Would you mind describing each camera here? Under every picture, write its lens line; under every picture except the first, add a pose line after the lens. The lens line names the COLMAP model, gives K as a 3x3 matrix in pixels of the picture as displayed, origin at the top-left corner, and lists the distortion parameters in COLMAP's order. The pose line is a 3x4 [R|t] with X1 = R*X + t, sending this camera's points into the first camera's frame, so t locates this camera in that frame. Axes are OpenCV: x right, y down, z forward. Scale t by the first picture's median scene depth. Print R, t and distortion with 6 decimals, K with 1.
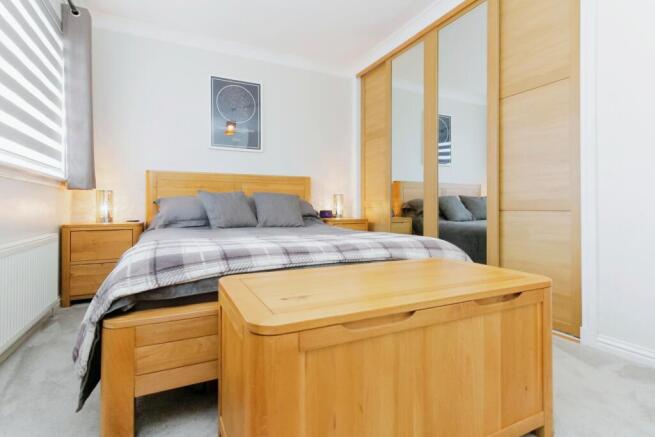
lens RADIAL K [[324.7, 0, 326.9], [0, 324.7, 203.6], [0, 0, 1]] dist [0.003197, 0.000436]
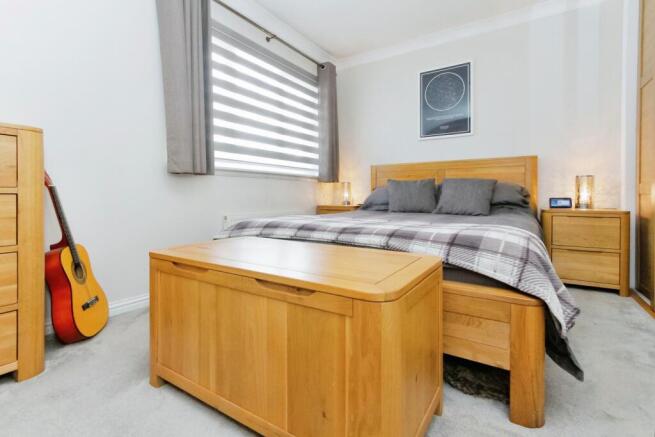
lens RADIAL K [[313.5, 0, 327.8], [0, 313.5, 199.7], [0, 0, 1]] dist [0.001250, 0.000061]
pose [[0.514379, 0.009051, -0.857515, 0.449809], [0.008319, 0.999845, 0.015543, 0.012645], [0.857522, -0.015129, 0.514224, 0.222767]]
